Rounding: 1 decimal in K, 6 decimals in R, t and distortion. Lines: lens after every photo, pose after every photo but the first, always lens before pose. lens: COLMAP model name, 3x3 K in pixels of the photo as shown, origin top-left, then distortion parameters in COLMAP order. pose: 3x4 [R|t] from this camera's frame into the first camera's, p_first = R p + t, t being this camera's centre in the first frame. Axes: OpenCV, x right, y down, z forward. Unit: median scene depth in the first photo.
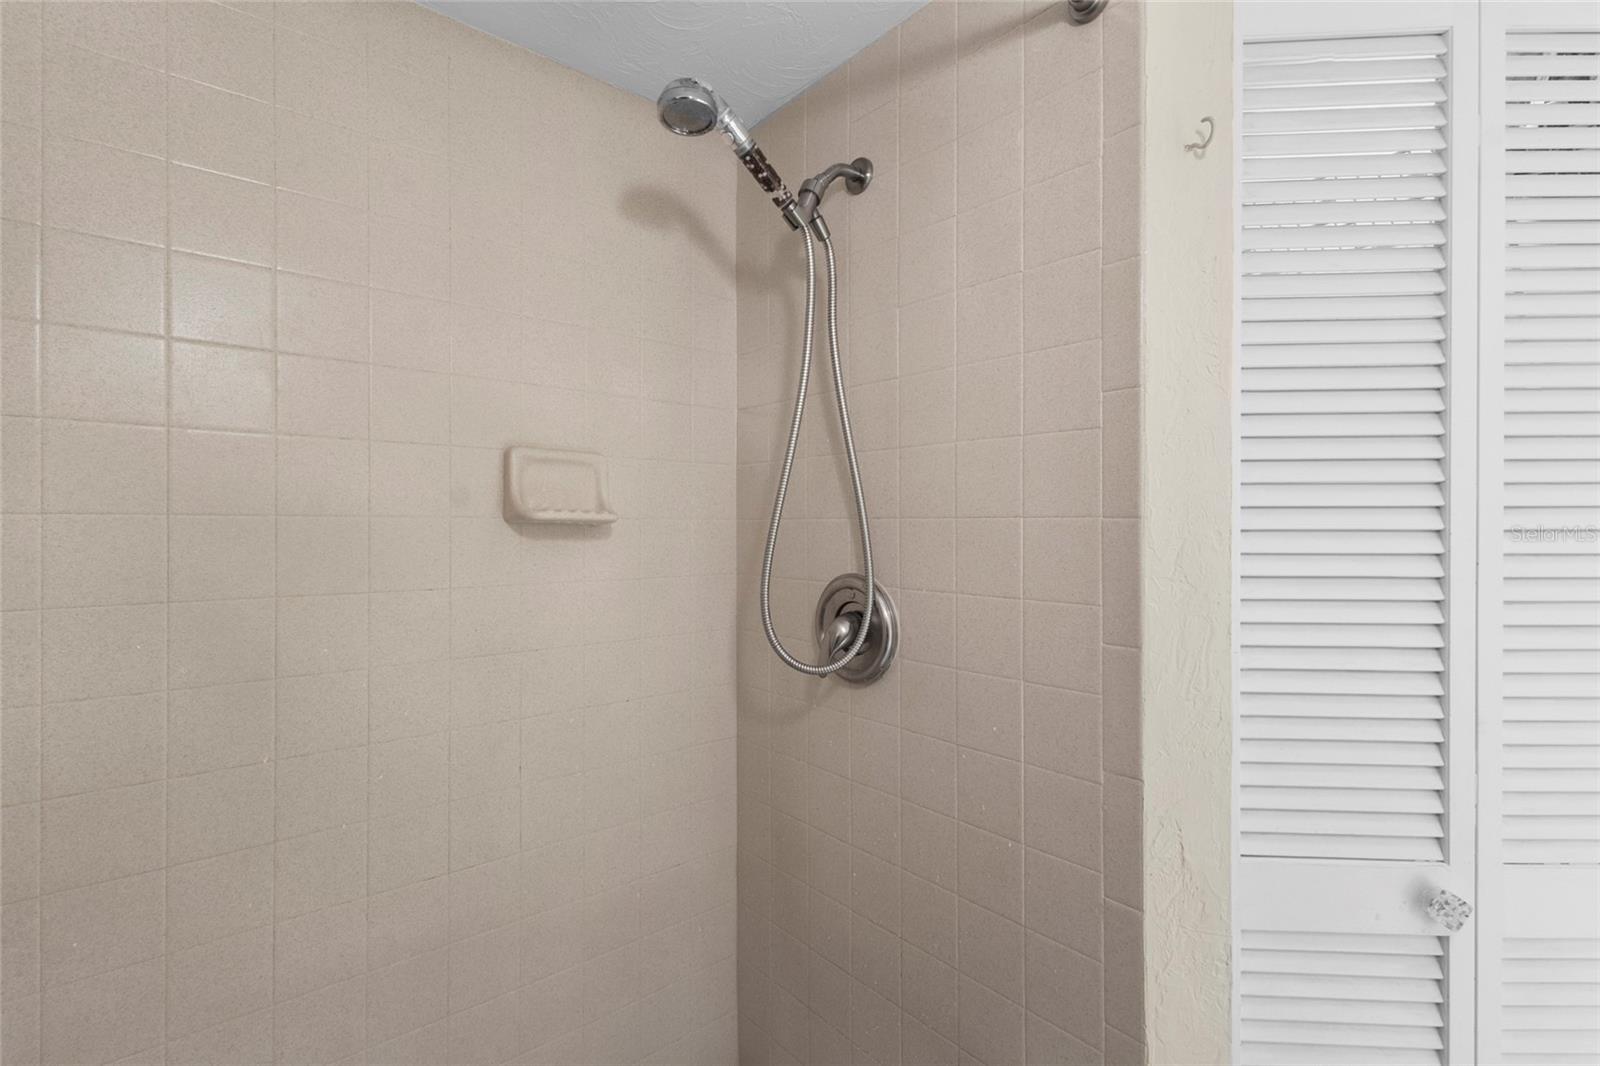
lens RADIAL K [[737.6, 0, 796.2], [0, 737.6, 528.6], [0, 0, 1]] dist [0.001618, 0.001108]
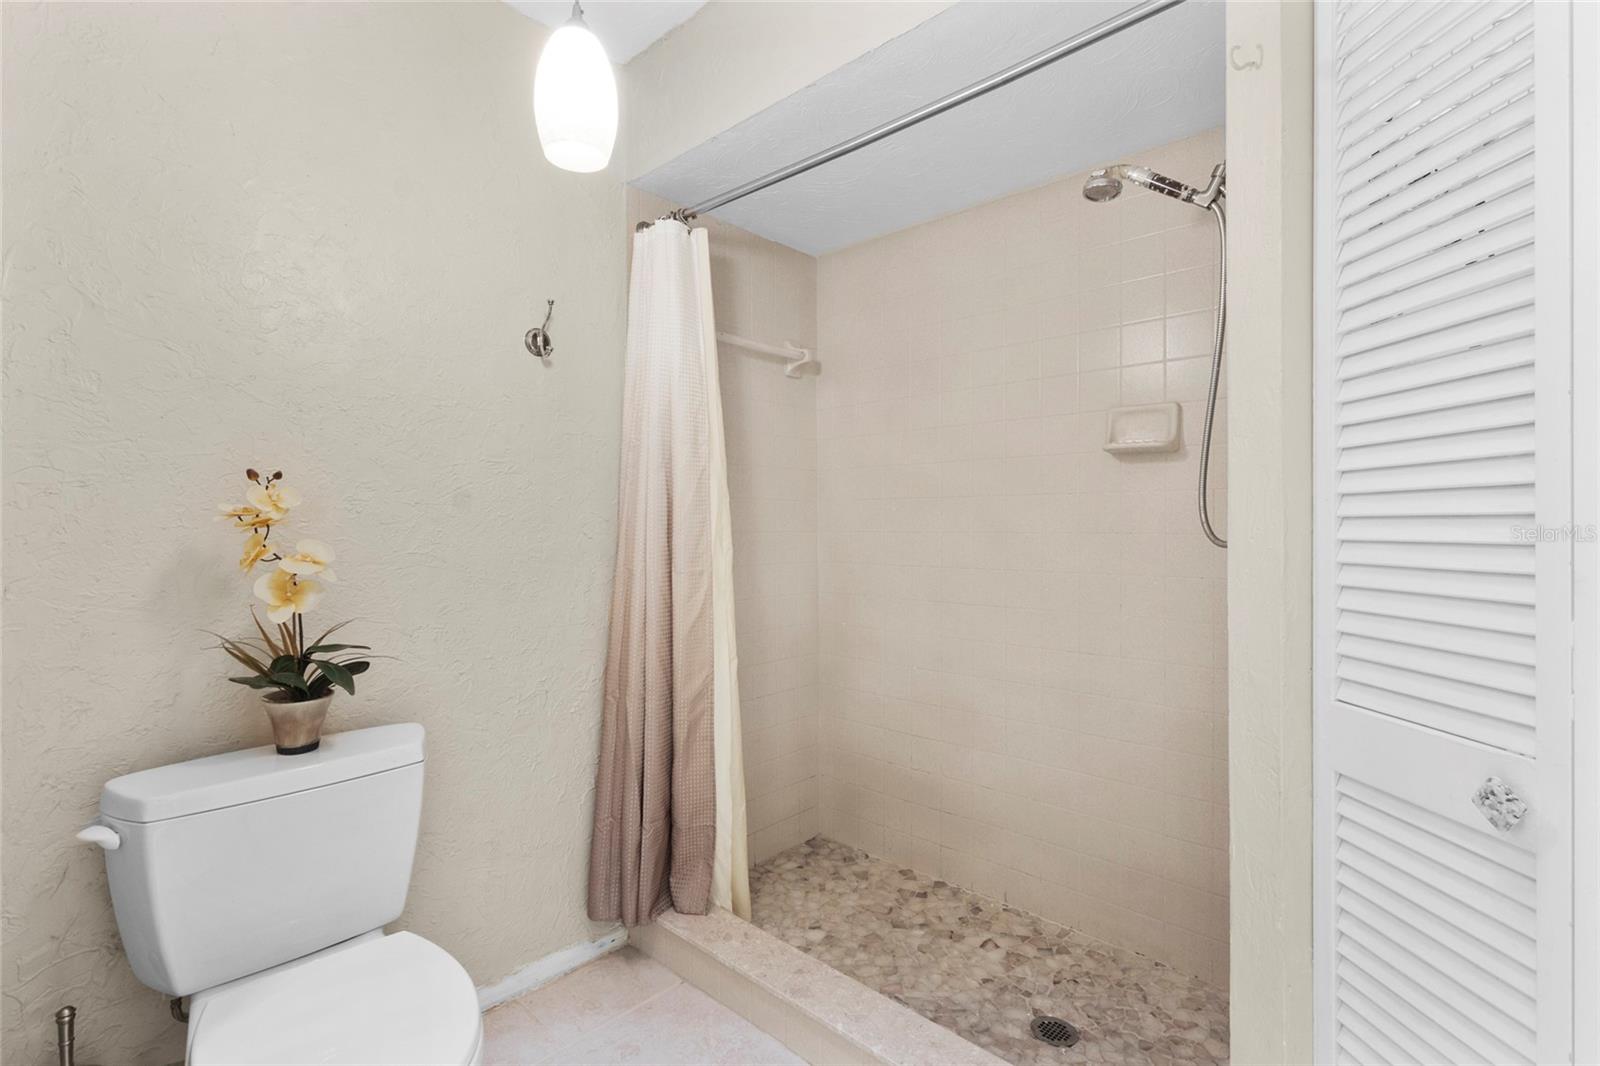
lens RADIAL K [[737.6, 0, 796.2], [0, 737.6, 528.6], [0, 0, 1]] dist [0.001618, 0.001108]
pose [[0.135210, 0.004272, -0.990808, 1.115692], [0.014964, 0.999868, 0.006353, 0.133464], [0.990704, -0.015685, 0.135128, 0.080592]]
